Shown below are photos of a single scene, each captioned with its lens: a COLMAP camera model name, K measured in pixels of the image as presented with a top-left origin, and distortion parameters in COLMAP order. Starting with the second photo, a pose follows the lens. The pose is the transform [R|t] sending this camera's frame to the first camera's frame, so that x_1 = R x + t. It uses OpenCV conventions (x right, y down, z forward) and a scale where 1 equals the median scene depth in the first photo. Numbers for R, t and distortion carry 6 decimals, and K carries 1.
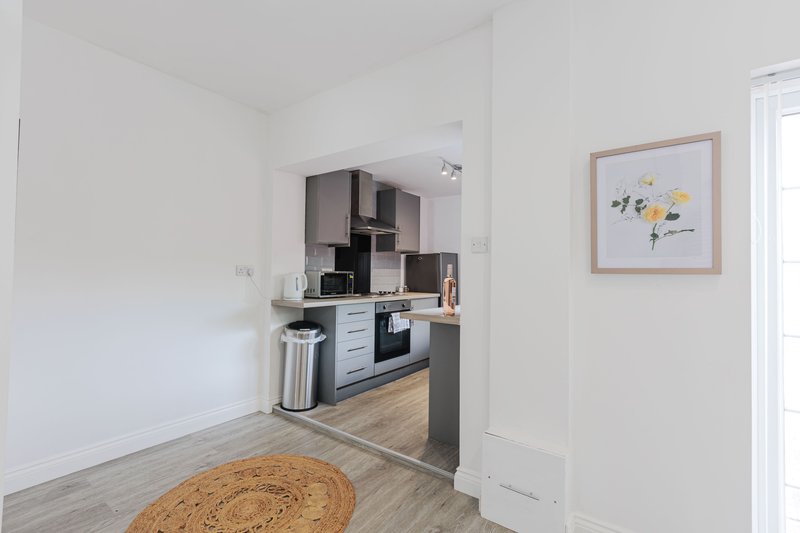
lens RADIAL K [[358.9, 0, 395.0], [0, 358.9, 266.2], [0, 0, 1]] dist [0.001265, -0.000464]
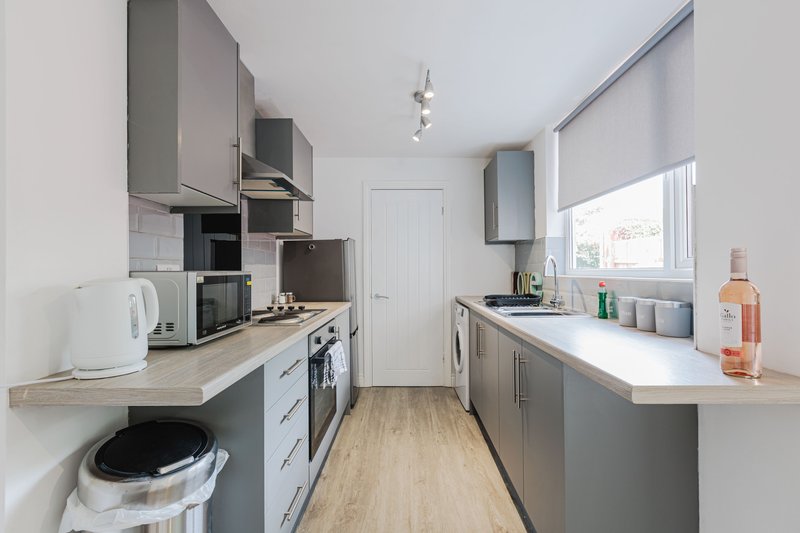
lens RADIAL K [[358.9, 0, 395.0], [0, 358.9, 266.8], [0, 0, 1]] dist [0.001265, -0.000464]
pose [[0.814968, -0.016107, 0.579282, -0.232792], [0.008788, 0.999842, 0.015437, 0.005373], [-0.579439, -0.007490, 0.814981, 0.549725]]
